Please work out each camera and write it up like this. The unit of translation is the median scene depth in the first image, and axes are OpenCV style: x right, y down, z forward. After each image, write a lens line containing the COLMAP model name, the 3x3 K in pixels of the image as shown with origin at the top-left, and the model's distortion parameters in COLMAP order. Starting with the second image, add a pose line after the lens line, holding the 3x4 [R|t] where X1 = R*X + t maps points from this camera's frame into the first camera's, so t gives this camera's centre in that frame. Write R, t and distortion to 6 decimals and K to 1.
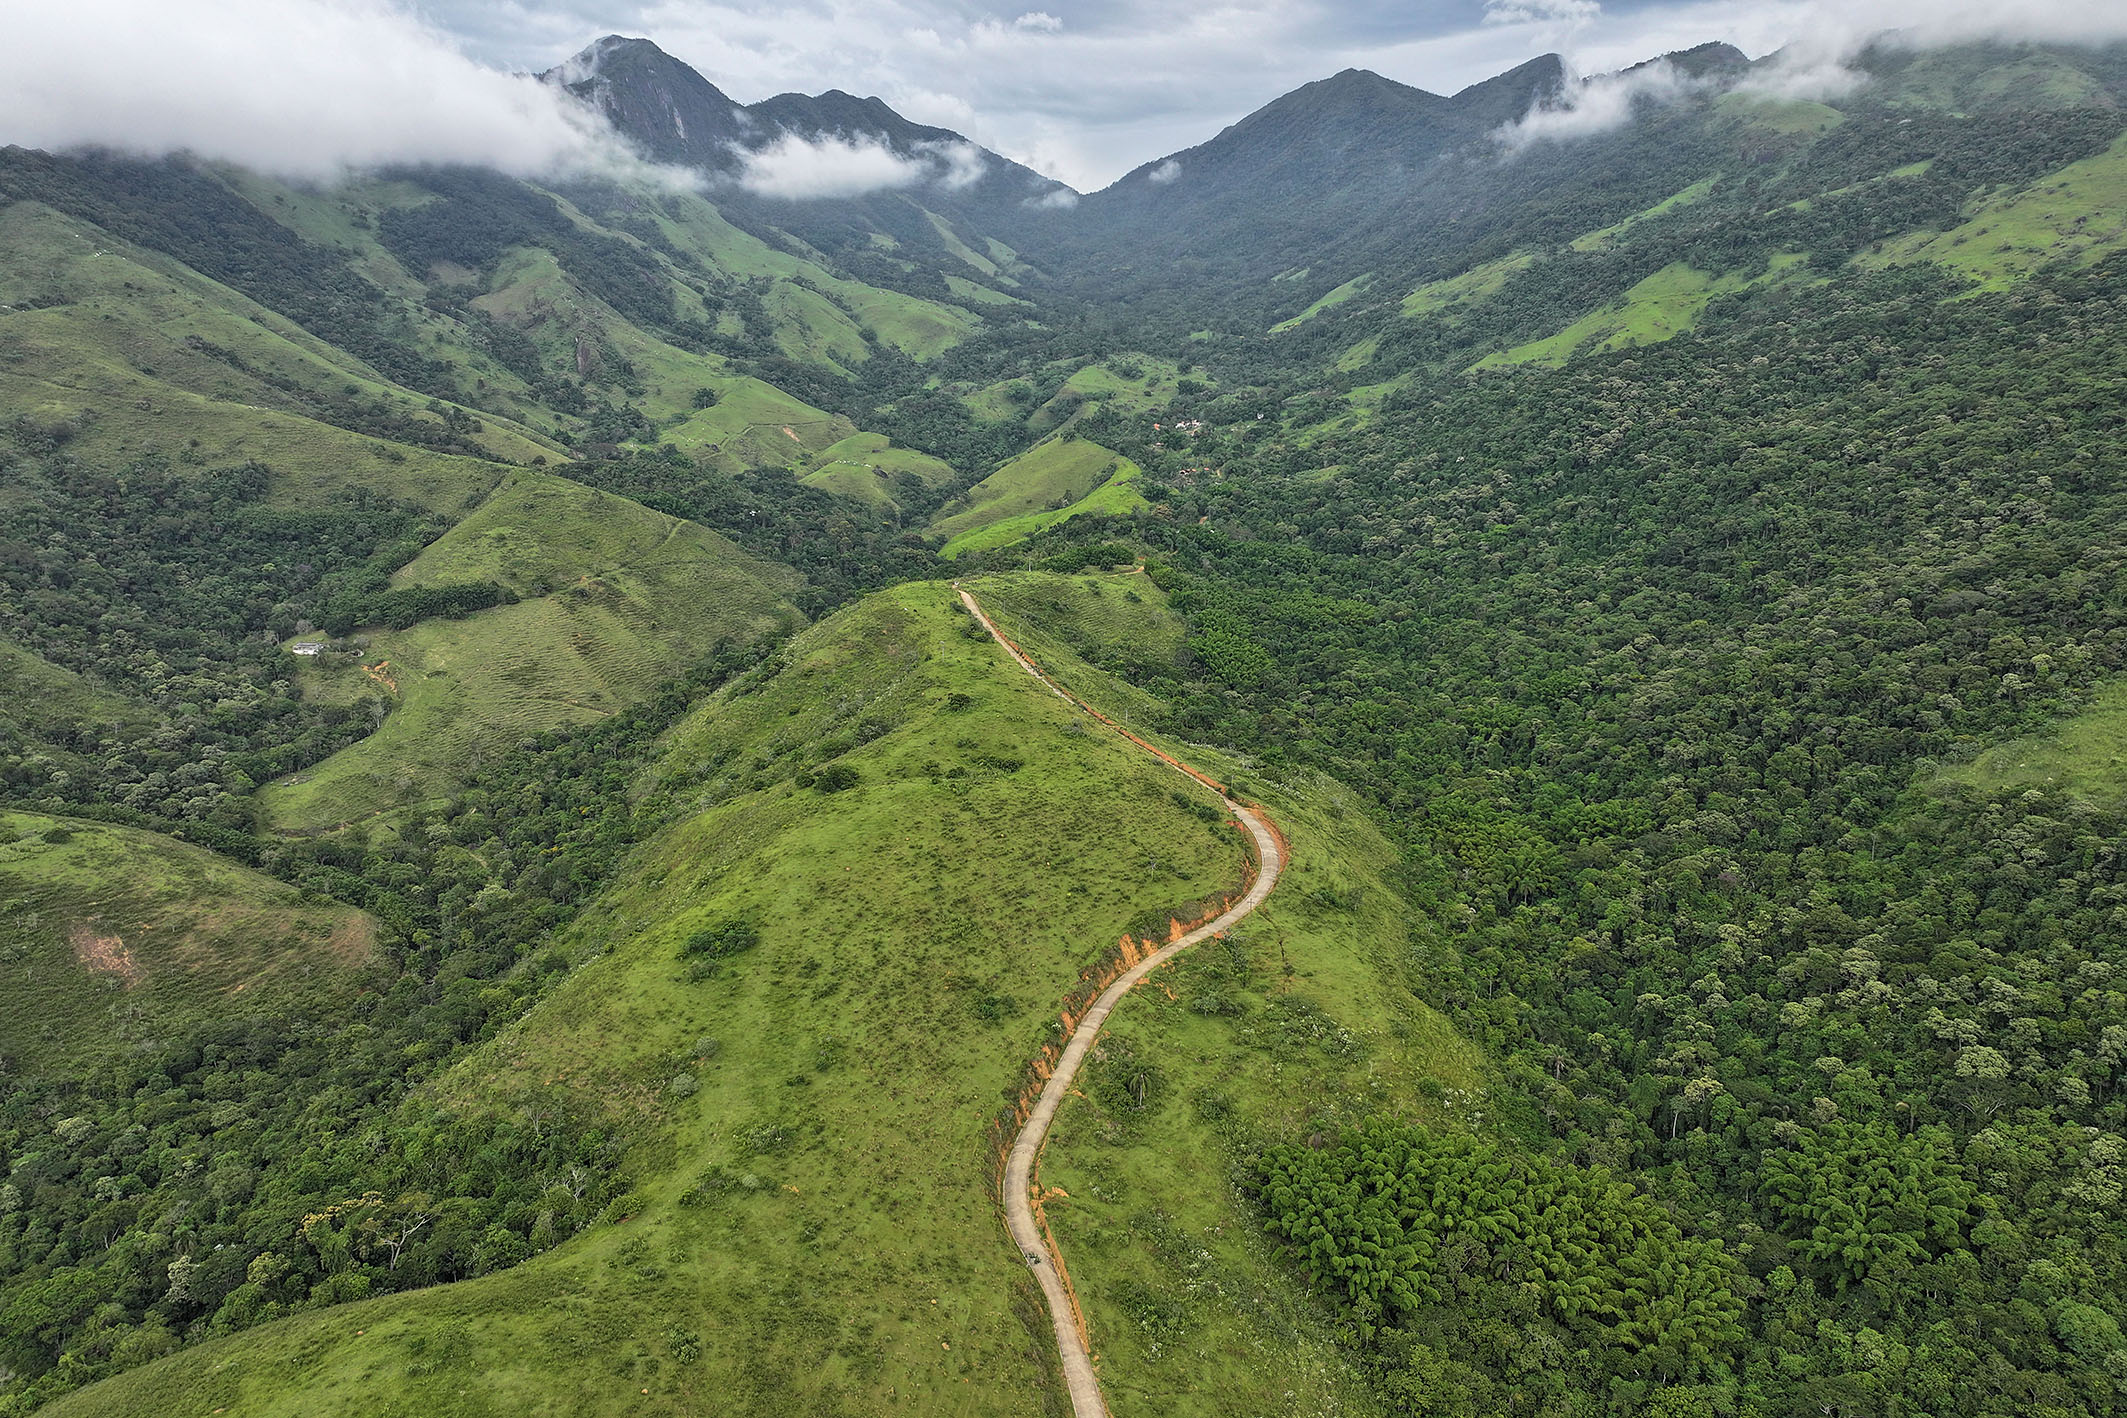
lens RADIAL K [[1482.6, 0, 1065.3], [0, 1482.6, 722.0], [0, 0, 1]] dist [0.002550, 0.012034]
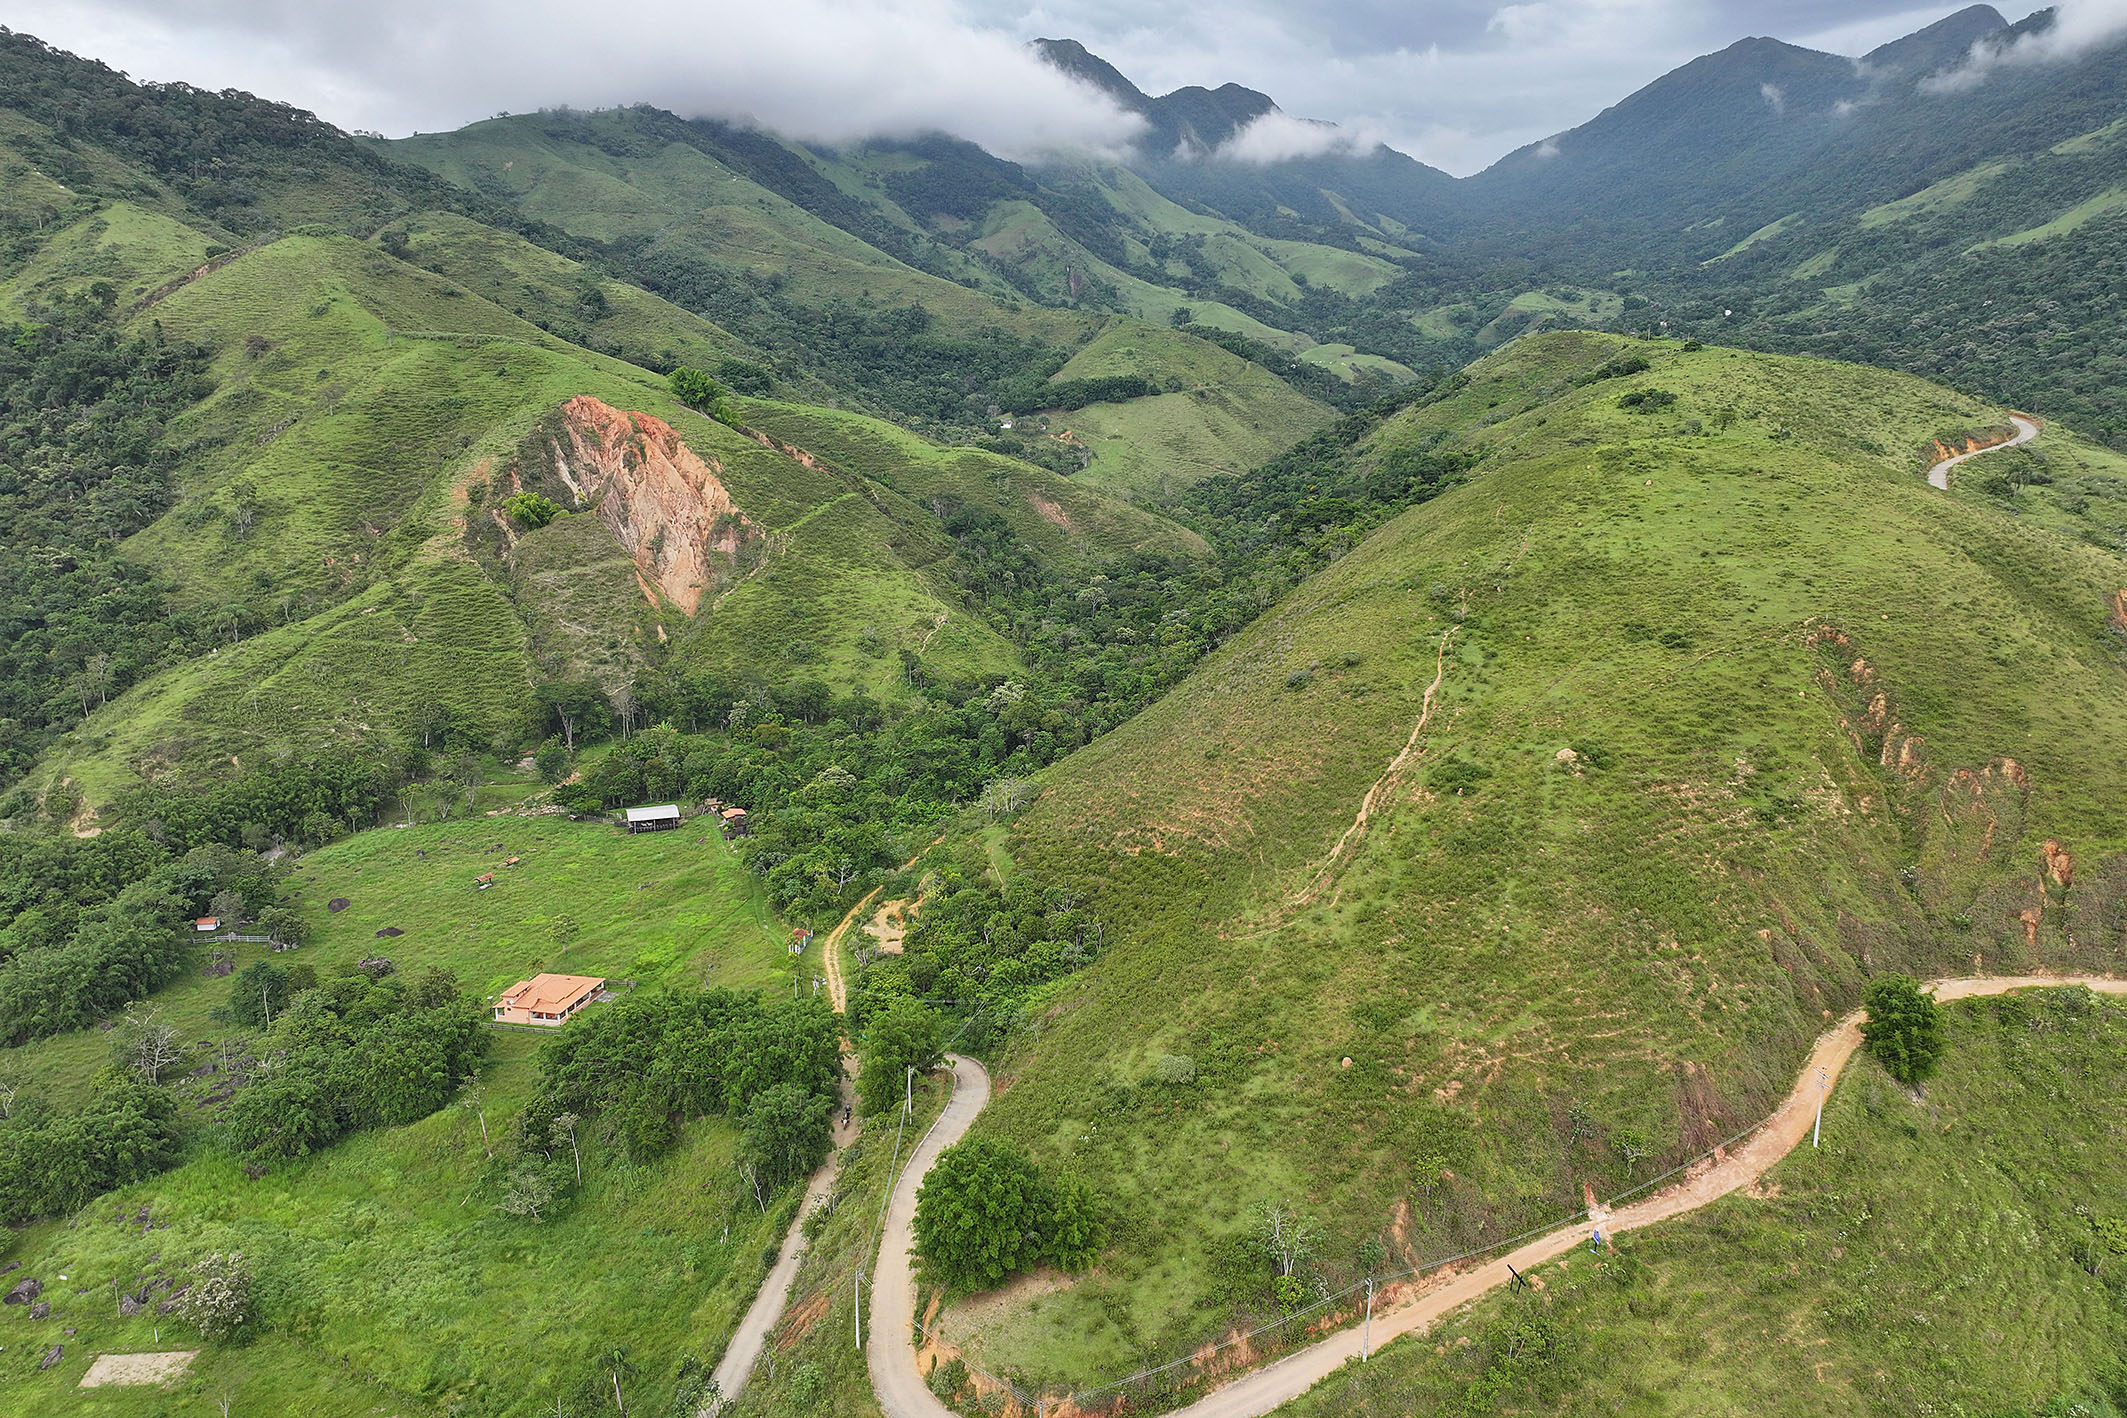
lens RADIAL K [[1482.6, 0, 1052.9], [0, 1482.6, 714.7], [0, 0, 1]] dist [0.002550, 0.012034]
pose [[0.980656, 0.031220, -0.193232, -0.106402], [-0.037339, 0.998907, -0.028104, 0.105977], [0.192143, 0.034775, 0.980751, -0.088117]]
